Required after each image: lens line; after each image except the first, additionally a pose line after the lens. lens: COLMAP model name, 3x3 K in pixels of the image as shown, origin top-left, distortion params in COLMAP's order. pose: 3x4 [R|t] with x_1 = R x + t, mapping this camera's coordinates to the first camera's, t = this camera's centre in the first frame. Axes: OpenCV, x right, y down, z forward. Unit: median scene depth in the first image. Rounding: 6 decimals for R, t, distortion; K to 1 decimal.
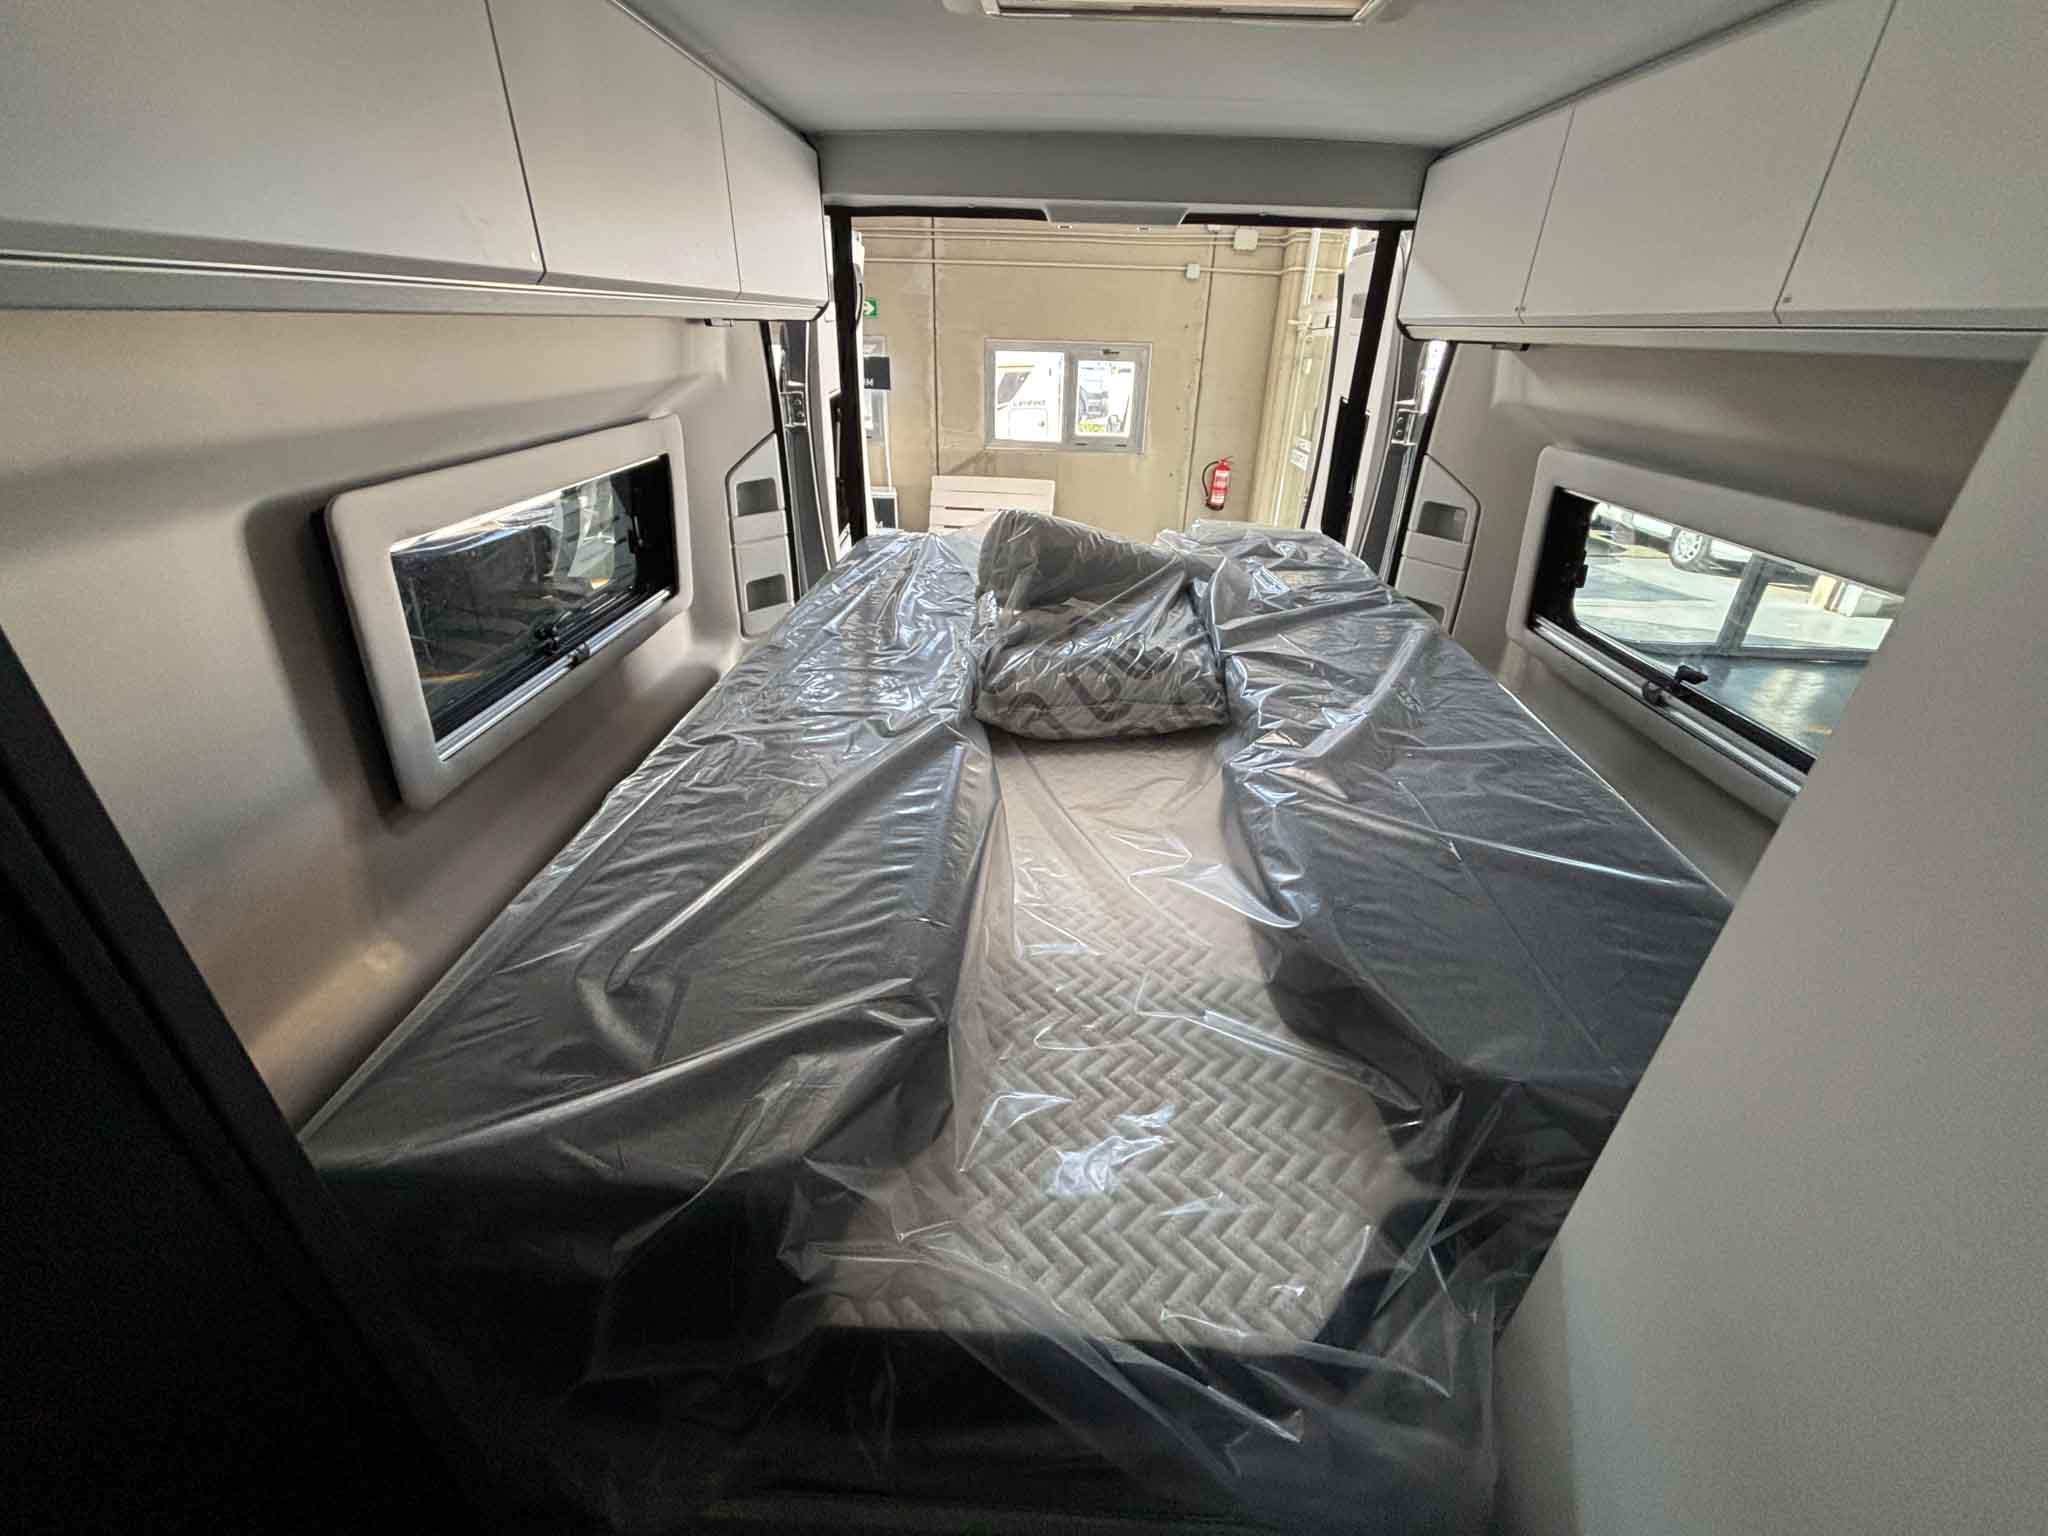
lens RADIAL K [[838.1, 0, 1036.3], [0, 838.1, 766.2], [0, 0, 1]] dist [0.000646, -0.000136]
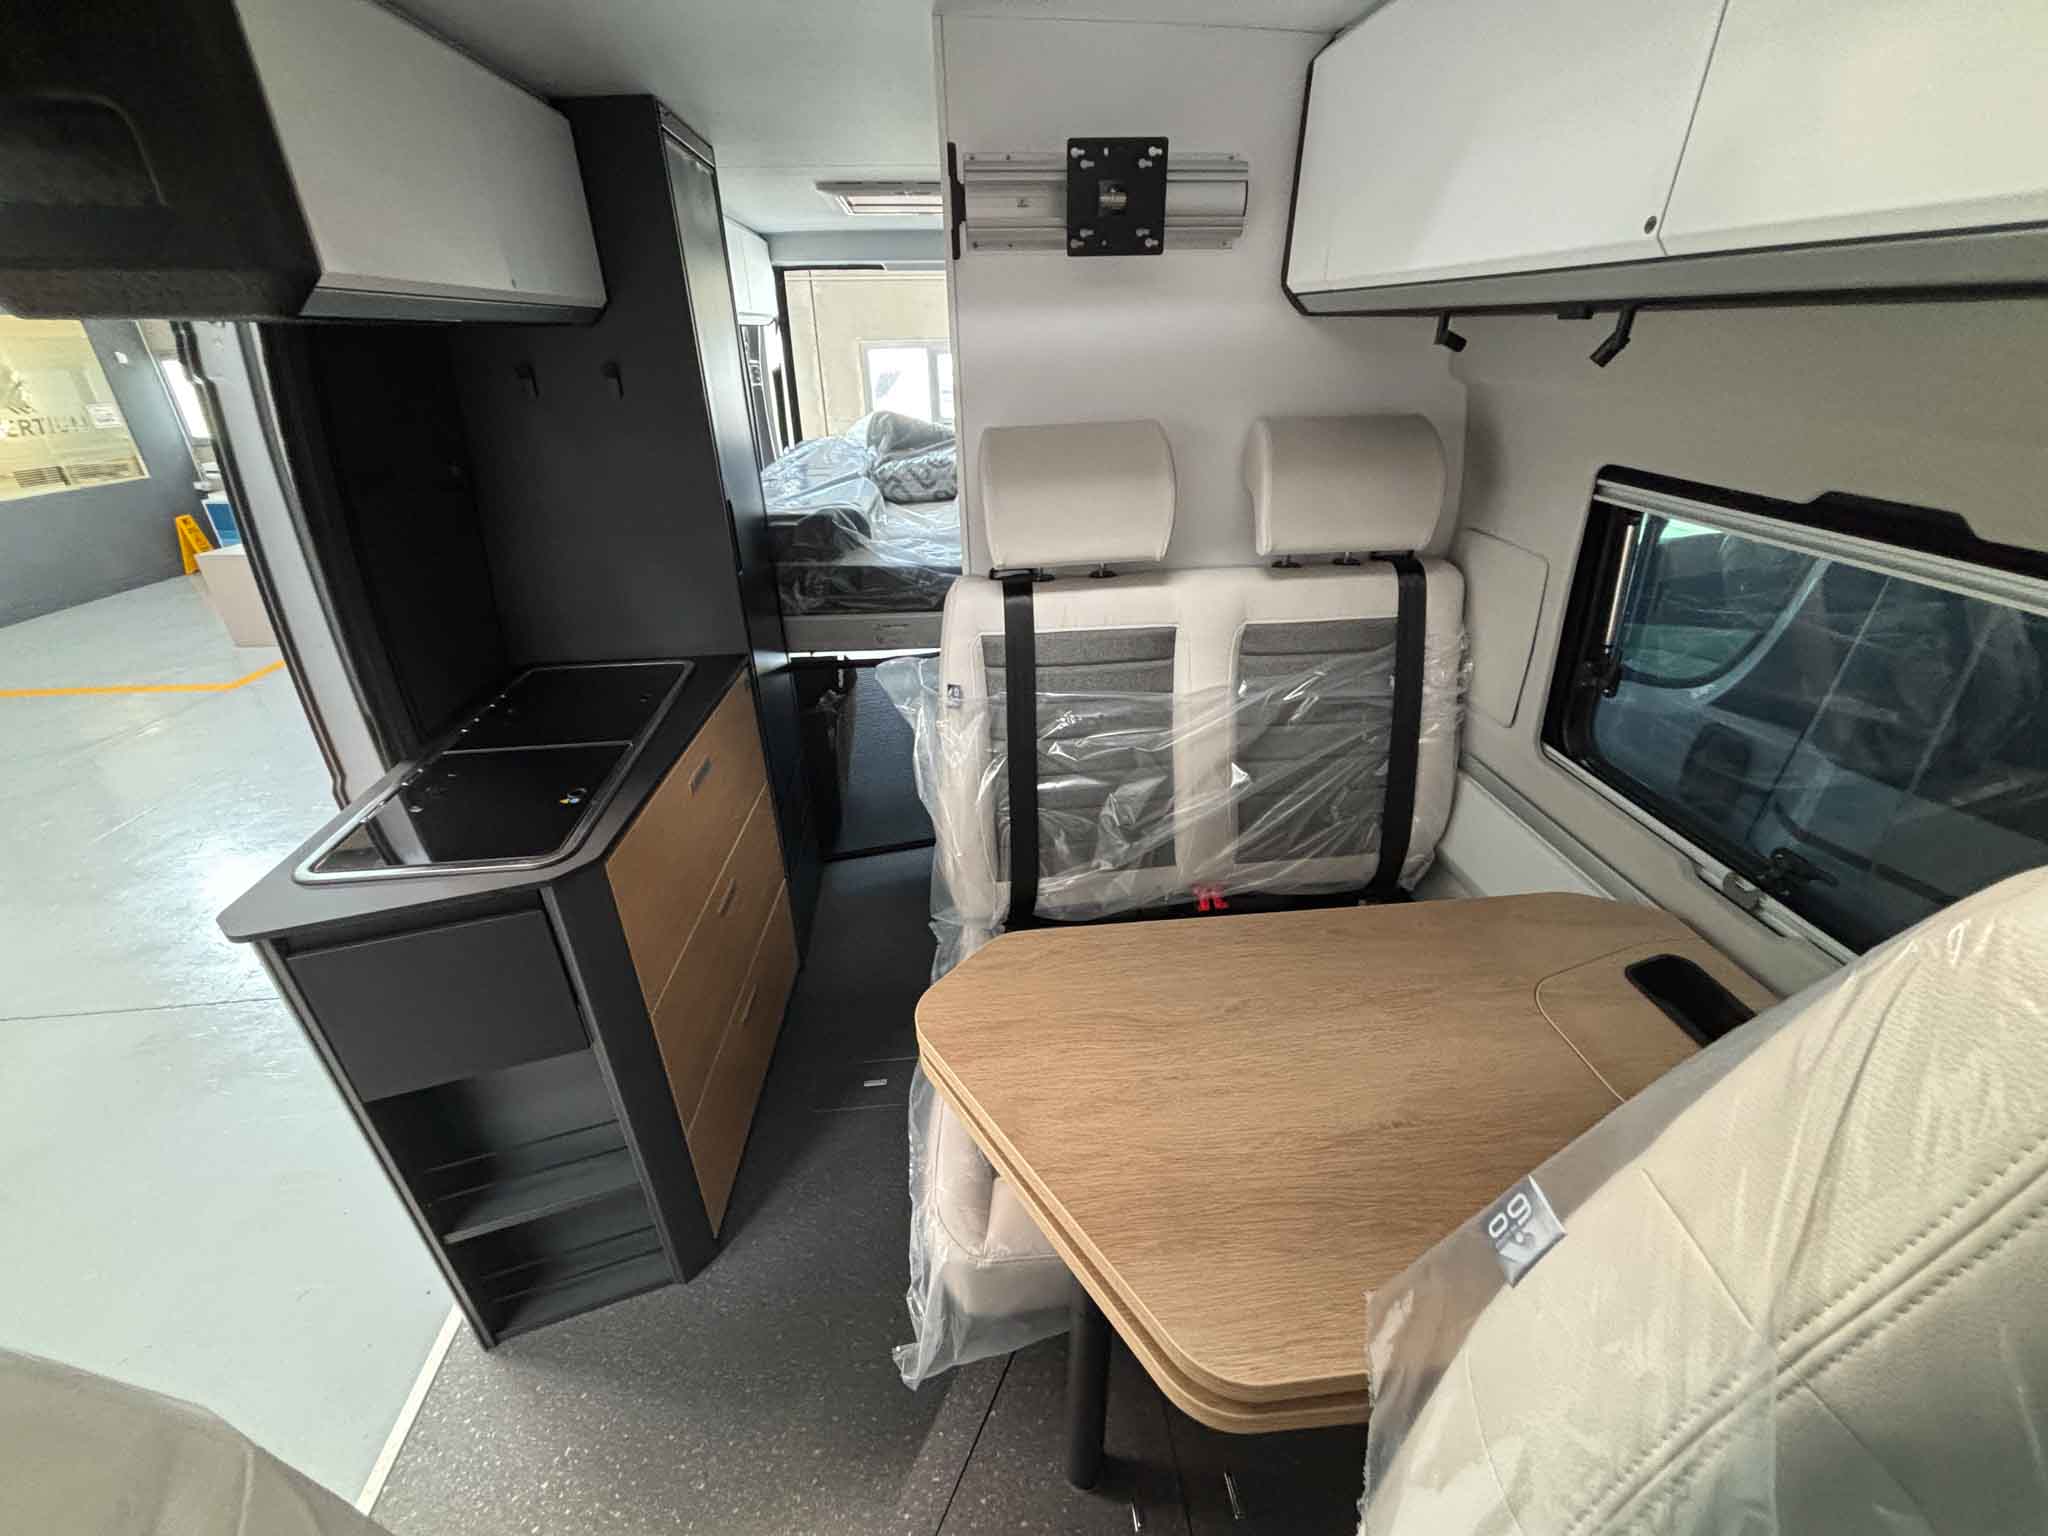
lens RADIAL K [[838.1, 0, 1017.9], [0, 838.1, 765.4], [0, 0, 1]] dist [0.000646, -0.000136]
pose [[0.992428, -0.092888, 0.080361, 0.064640], [0.093176, 0.995650, 0.000170, 0.623692], [-0.080027, 0.007319, 0.996766, -1.129704]]
